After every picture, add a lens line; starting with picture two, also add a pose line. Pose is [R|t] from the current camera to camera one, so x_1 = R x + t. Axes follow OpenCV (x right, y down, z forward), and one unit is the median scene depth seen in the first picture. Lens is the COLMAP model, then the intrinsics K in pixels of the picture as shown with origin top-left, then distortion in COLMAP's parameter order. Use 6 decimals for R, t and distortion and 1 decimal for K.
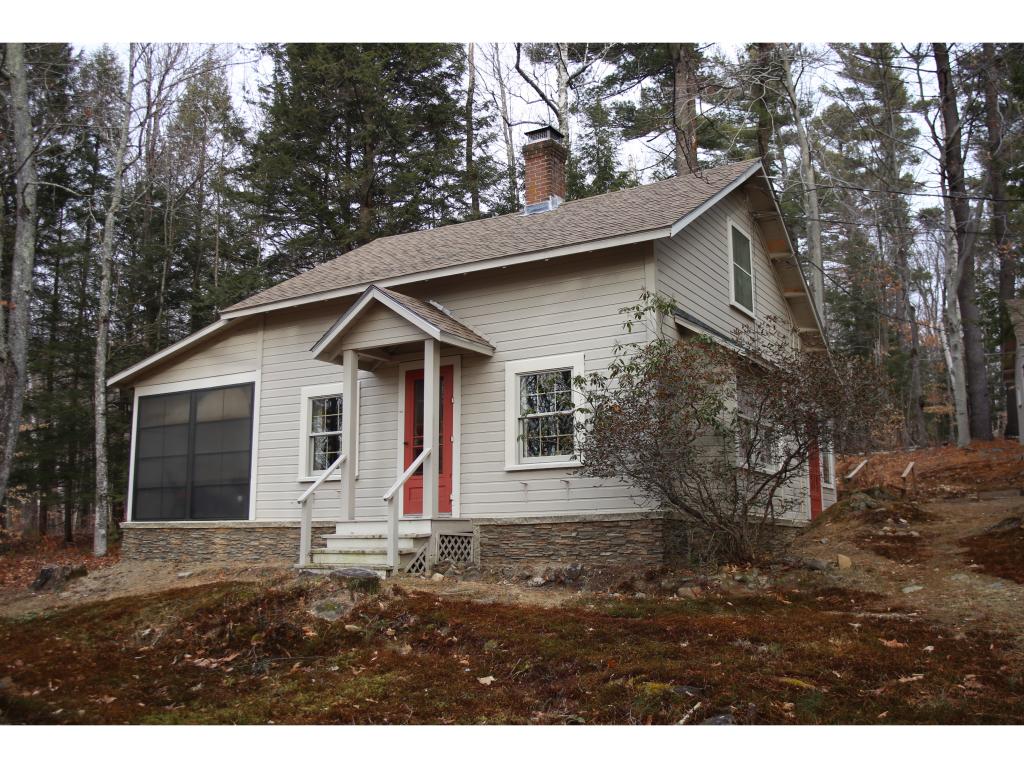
lens RADIAL K [[914.1, 0, 512.0], [0, 914.1, 384.0], [0, 0, 1]] dist [-0.080500, -0.000510]
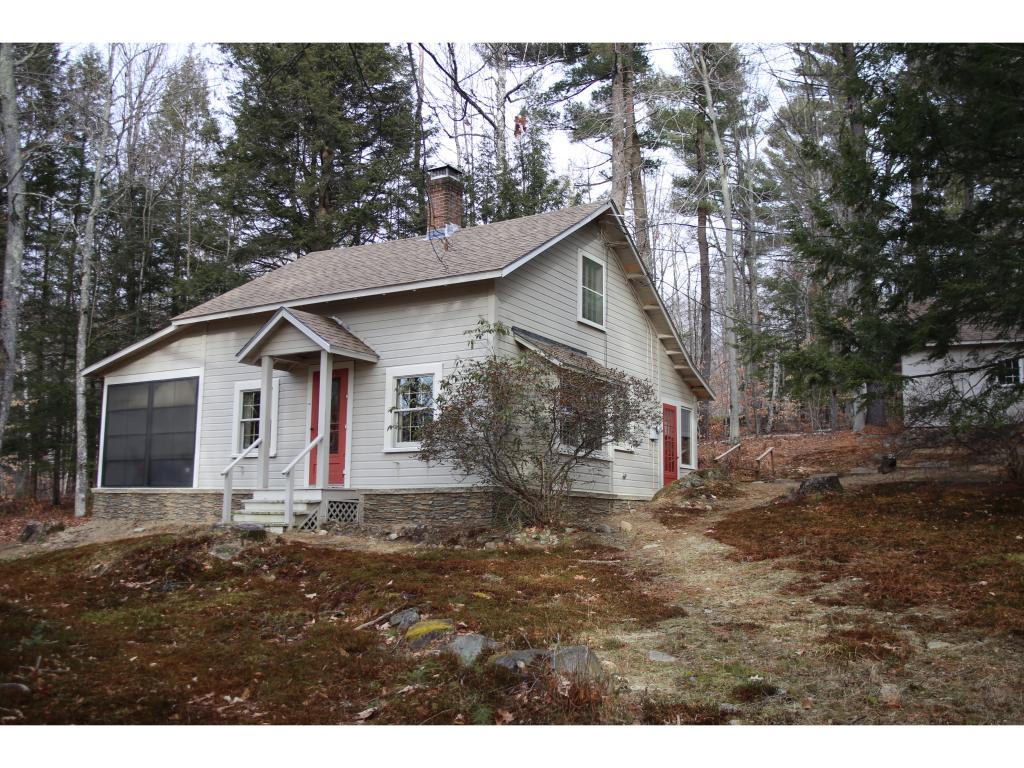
lens RADIAL K [[914.1, 0, 512.0], [0, 914.1, 384.0], [0, 0, 1]] dist [-0.080500, -0.000510]
pose [[0.999881, 0.014497, 0.005190, 0.141885], [-0.014654, 0.999393, 0.031607, -0.038380], [-0.004728, -0.031679, 0.999487, -0.243175]]
